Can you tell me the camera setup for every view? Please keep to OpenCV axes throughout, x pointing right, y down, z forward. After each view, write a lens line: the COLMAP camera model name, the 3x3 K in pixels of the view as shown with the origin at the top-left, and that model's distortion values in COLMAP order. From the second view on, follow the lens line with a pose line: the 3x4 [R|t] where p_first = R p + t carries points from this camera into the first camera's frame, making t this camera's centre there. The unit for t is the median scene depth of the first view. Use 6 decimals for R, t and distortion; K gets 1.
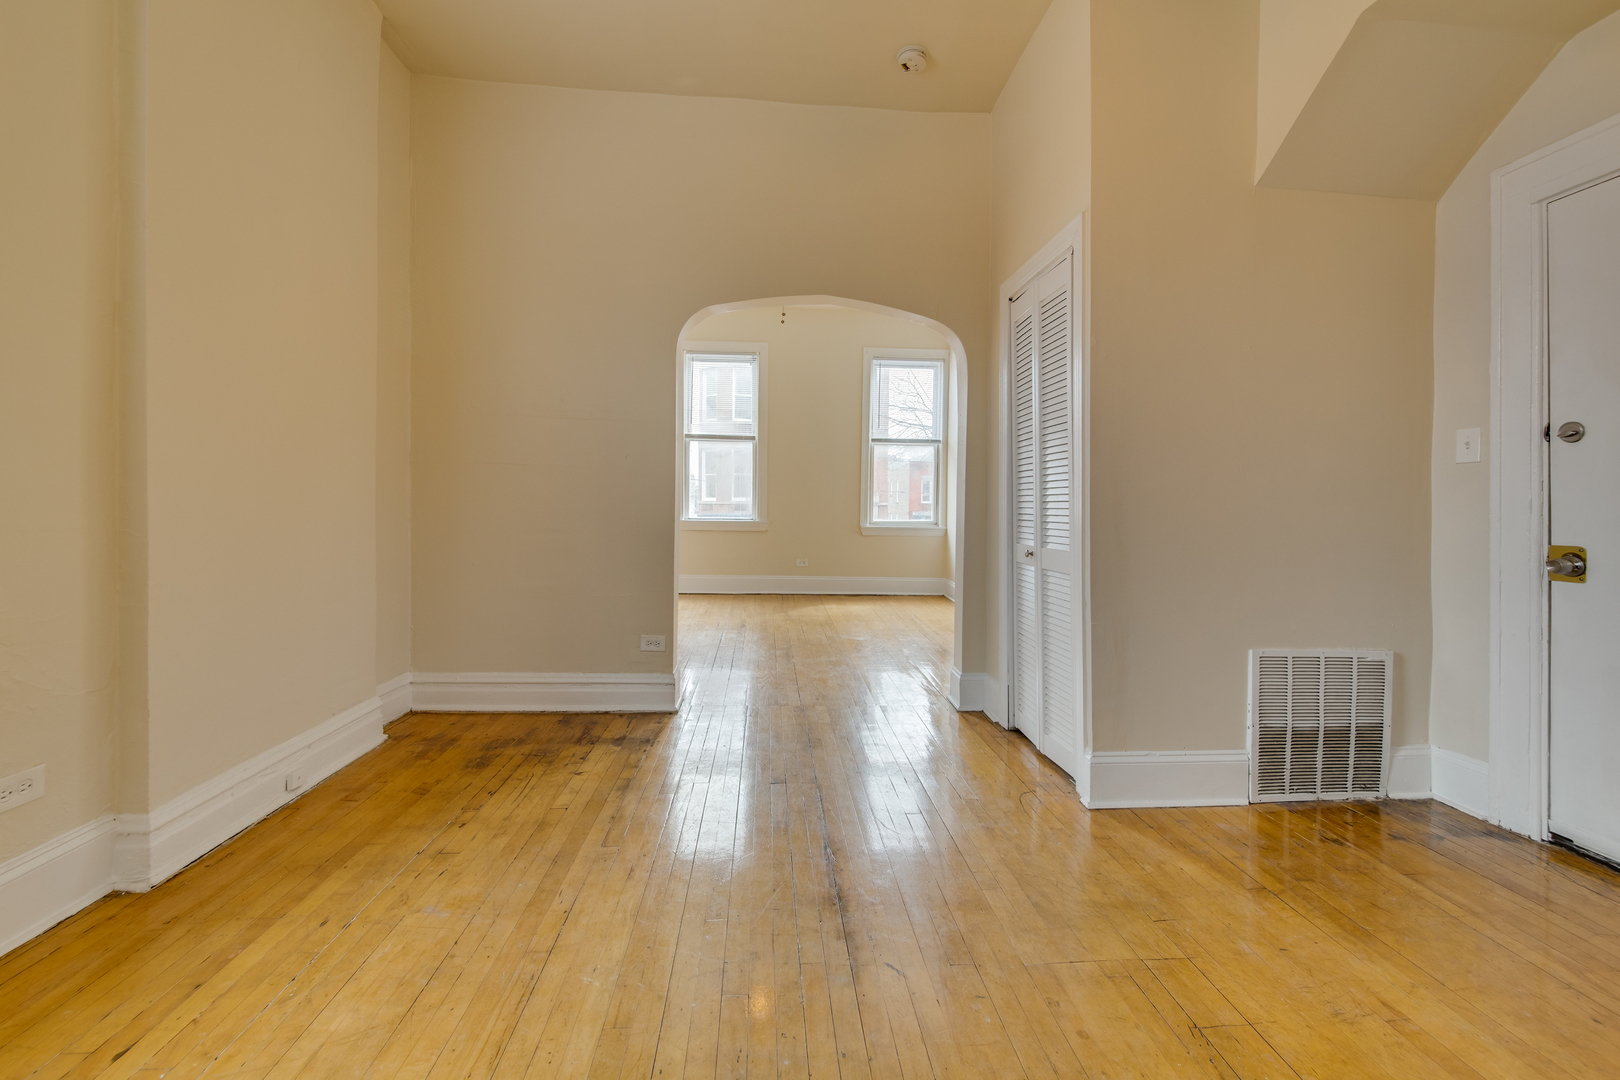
lens RADIAL K [[634.6, 0, 813.3], [0, 634.6, 505.6], [0, 0, 1]] dist [0.041299, -0.021947]
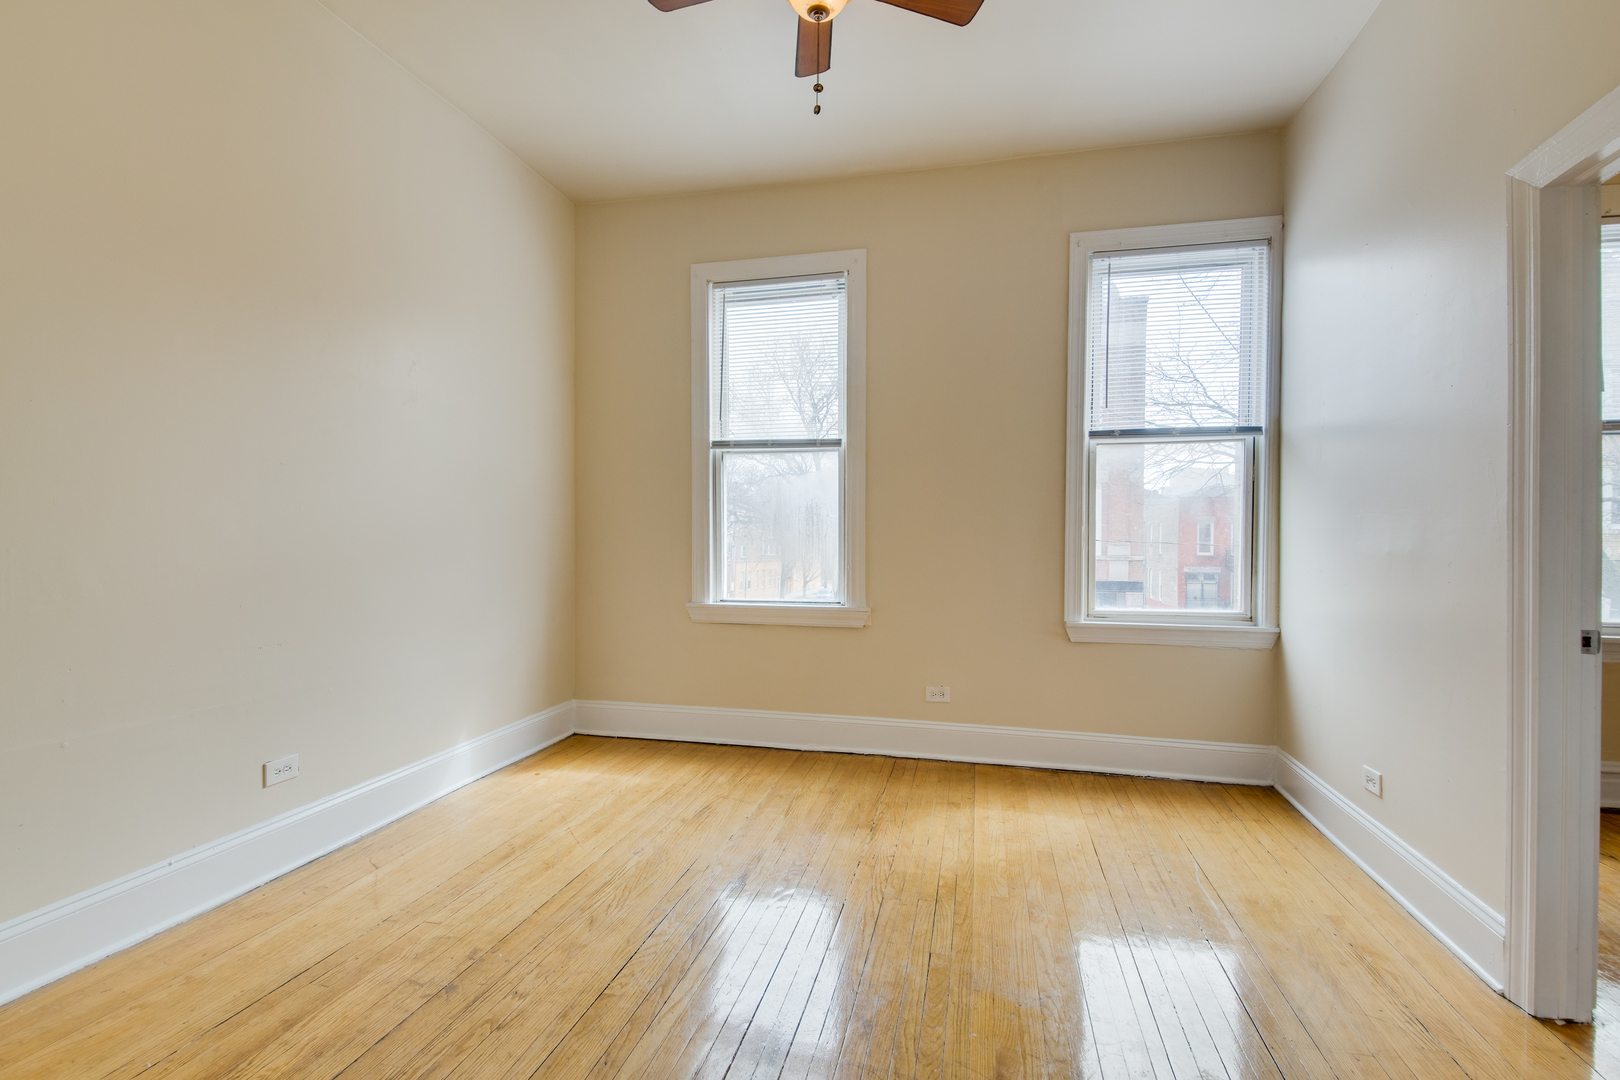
lens RADIAL K [[747.2, 0, 810.4], [0, 747.2, 547.5], [0, 0, 1]] dist [0.056472, -0.040988]
pose [[0.954886, -0.005967, -0.296913, 0.170768], [0.001312, 0.999873, -0.015872, -0.037173], [0.296970, 0.014766, 0.954773, 1.194258]]
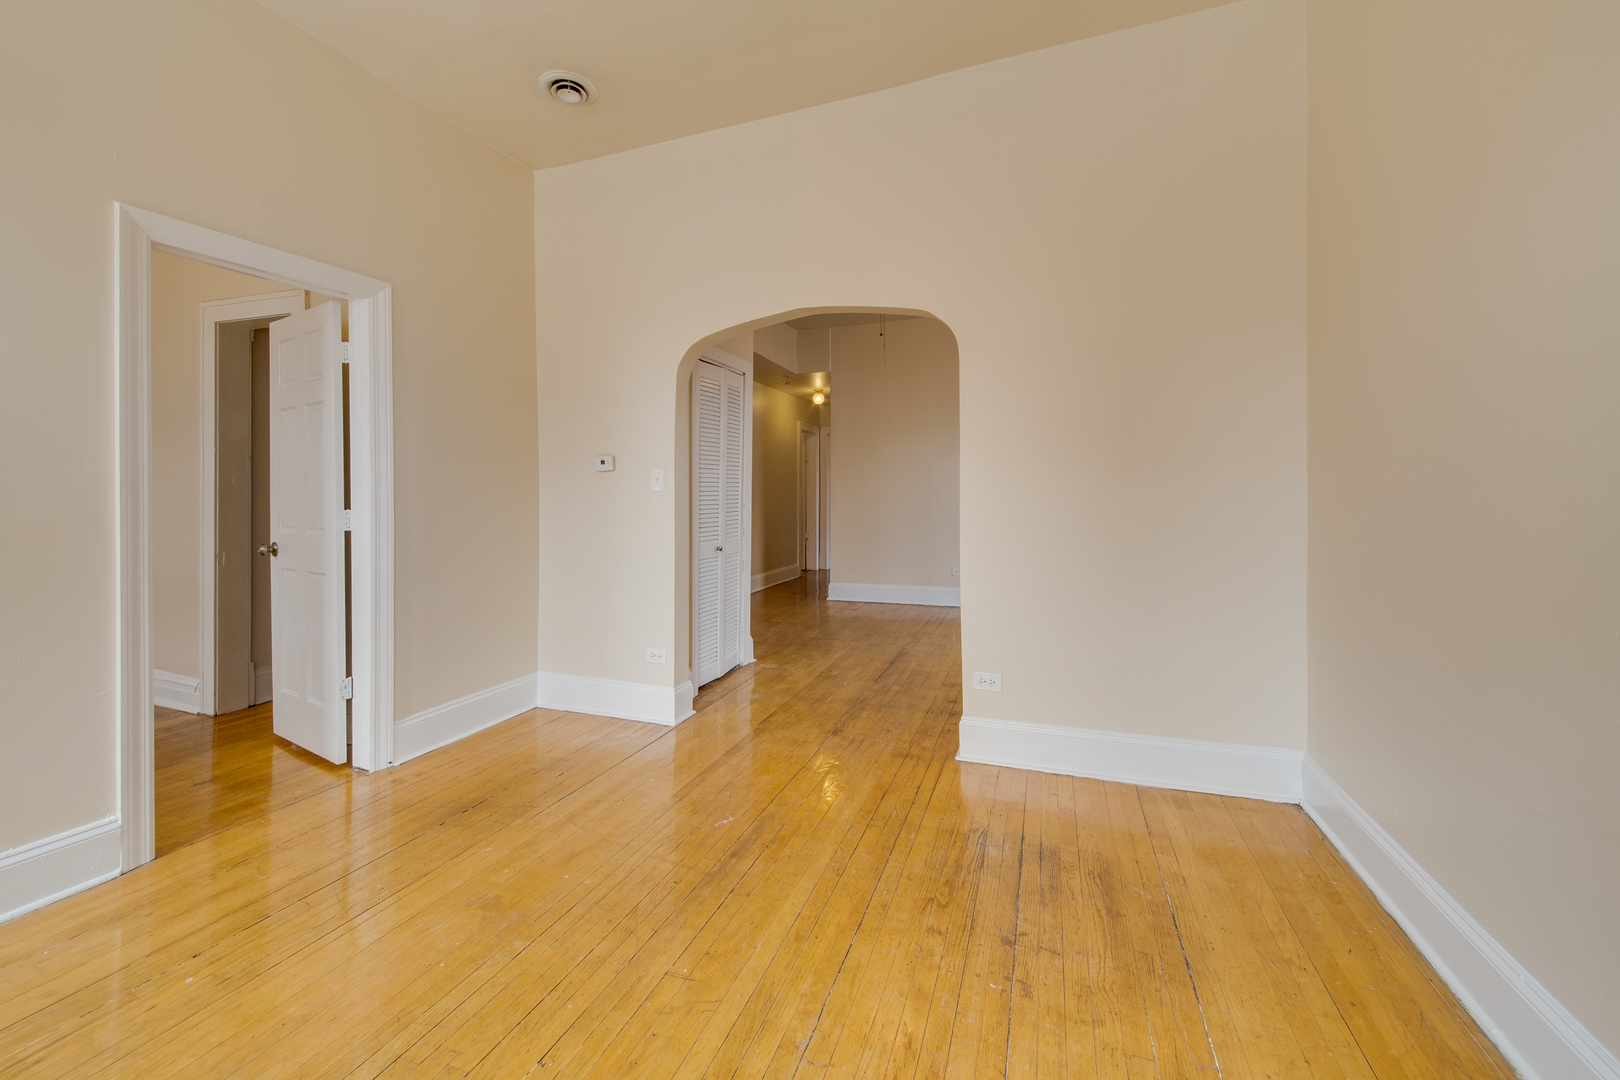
lens RADIAL K [[634.6, 0, 813.3], [0, 634.6, 505.6], [0, 0, 1]] dist [0.041299, -0.021947]
pose [[-0.909452, -0.011873, 0.415639, -0.528116], [0.001006, 0.999526, 0.030754, -0.074866], [-0.415808, 0.028387, -0.909010, 2.563025]]
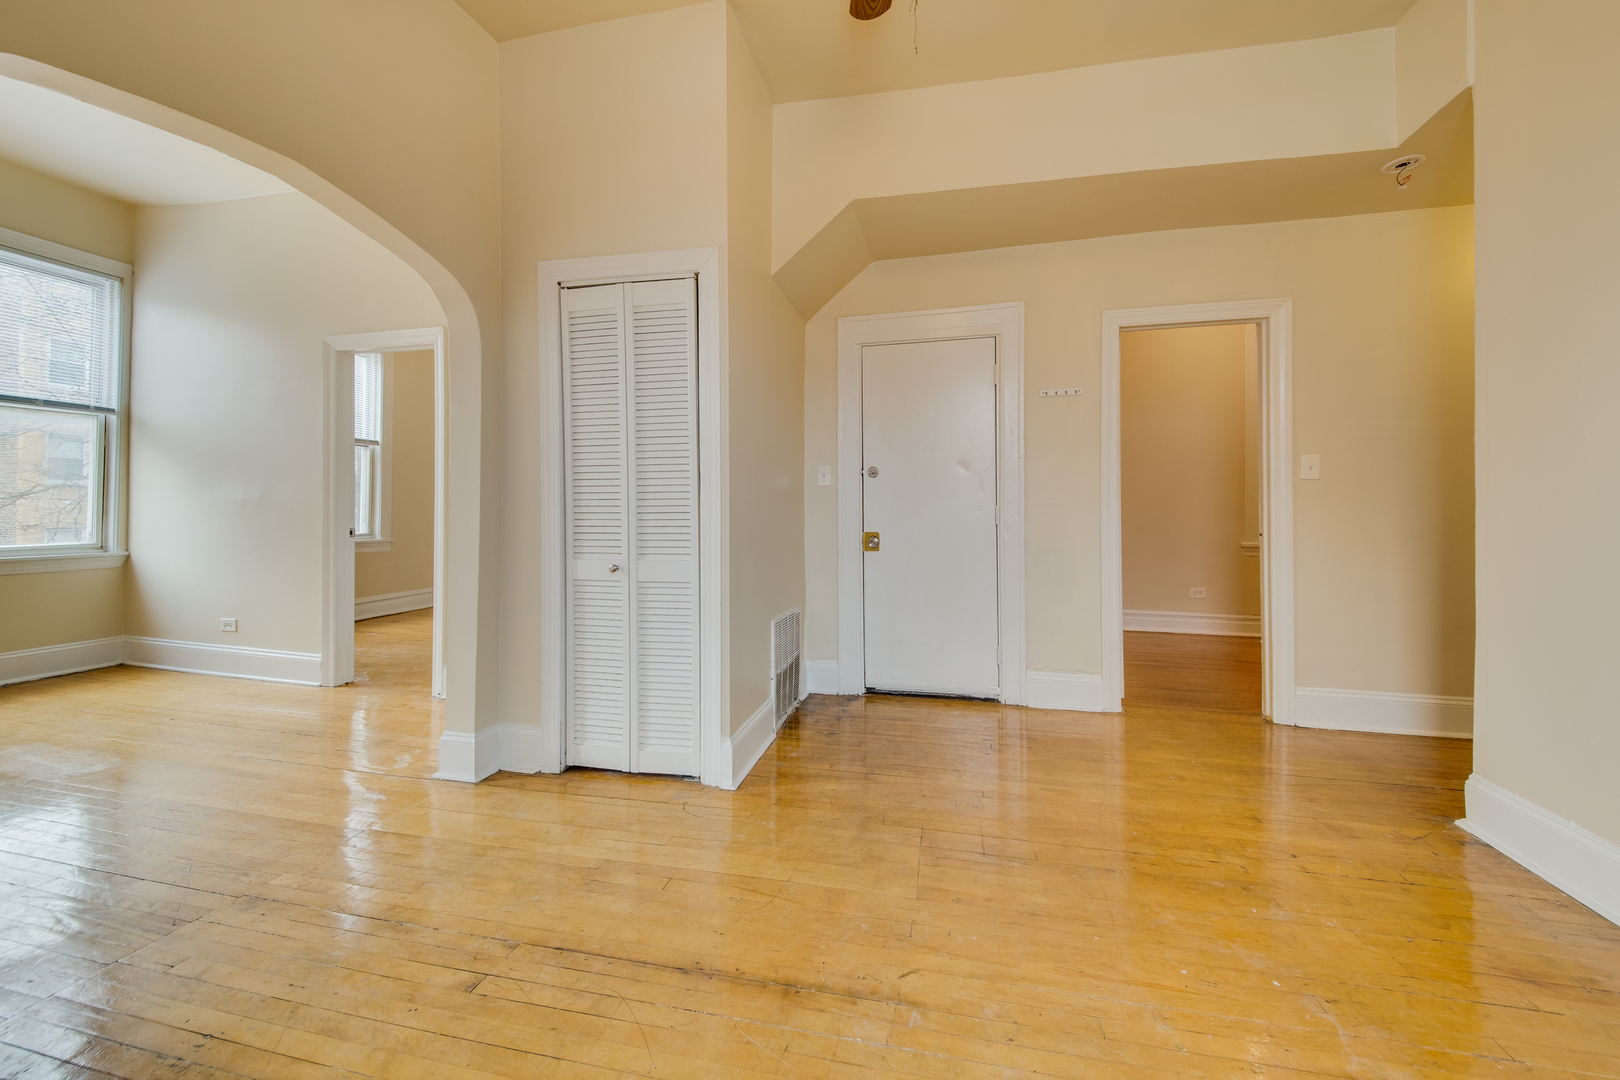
lens RADIAL K [[634.6, 0, 813.3], [0, 634.6, 505.6], [0, 0, 1]] dist [0.041299, -0.021947]
pose [[0.295647, -0.008109, 0.955263, -0.554361], [0.009022, 0.999943, 0.005696, -0.023626], [-0.955255, 0.006934, 0.295703, 0.515078]]
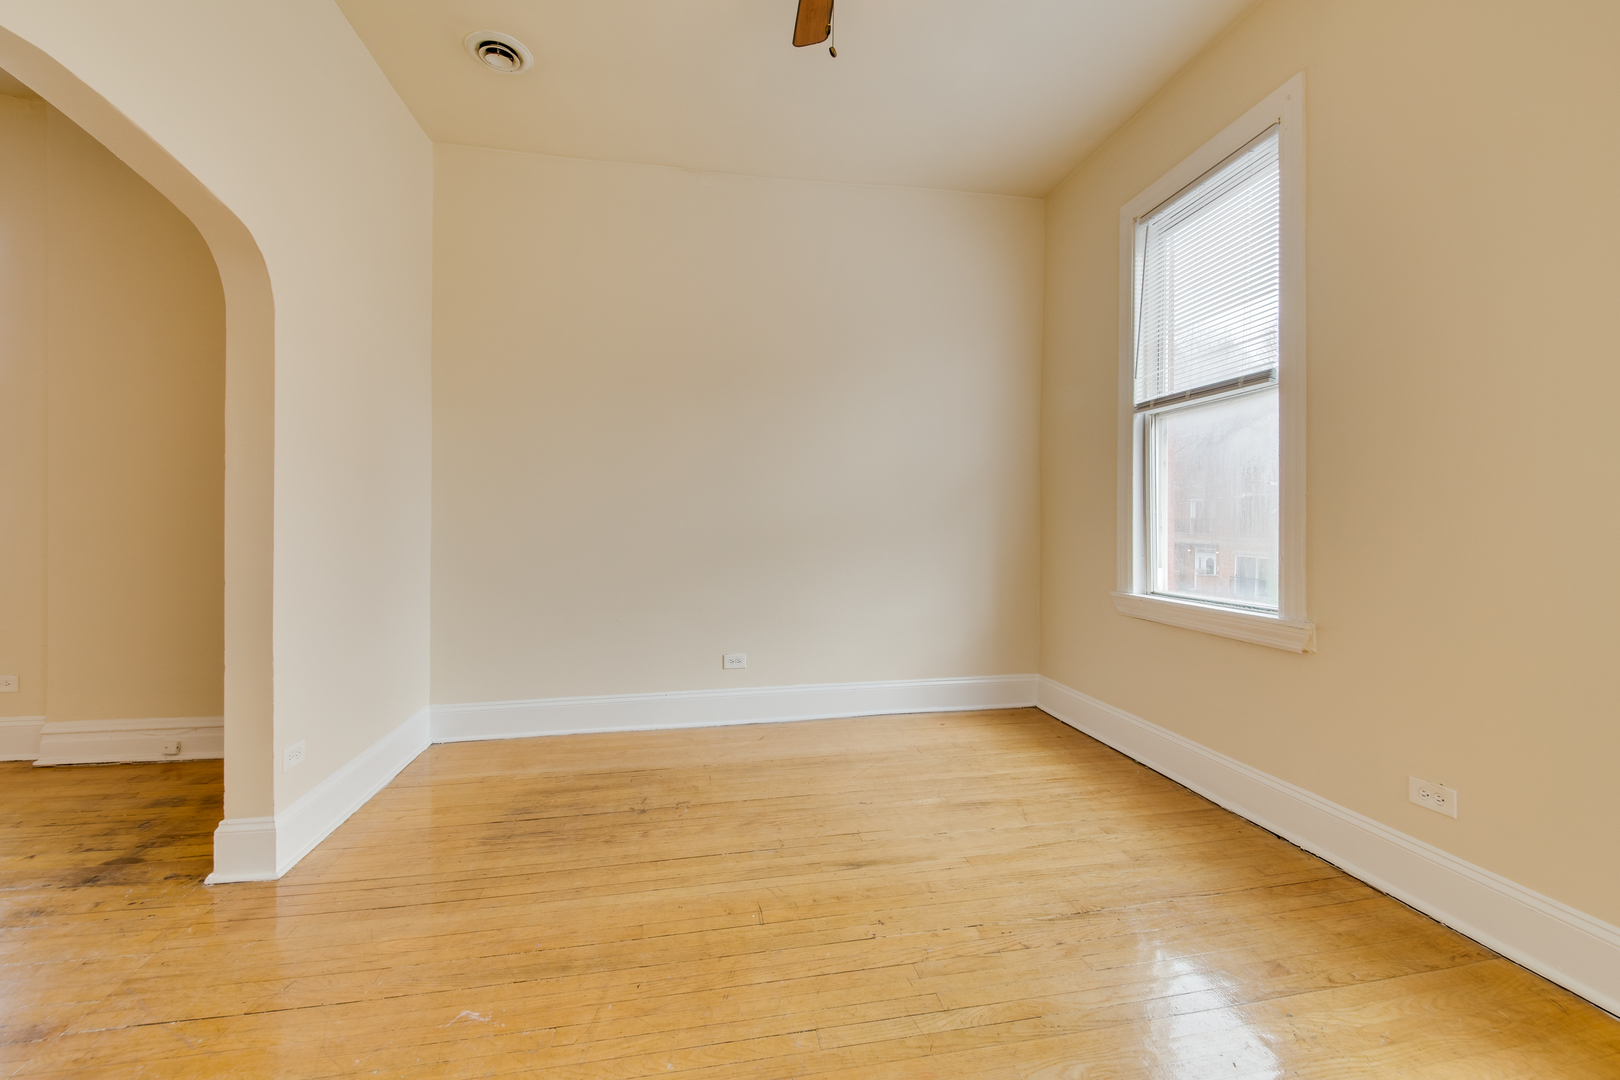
lens RADIAL K [[646.1, 0, 808.2], [0, 646.1, 527.8], [0, 0, 1]] dist [0.064521, -0.036780]
pose [[0.106678, -0.004538, -0.994283, 0.661927], [-0.018852, 0.999801, -0.006586, -0.046315], [0.994115, 0.019447, 0.106571, 2.003382]]
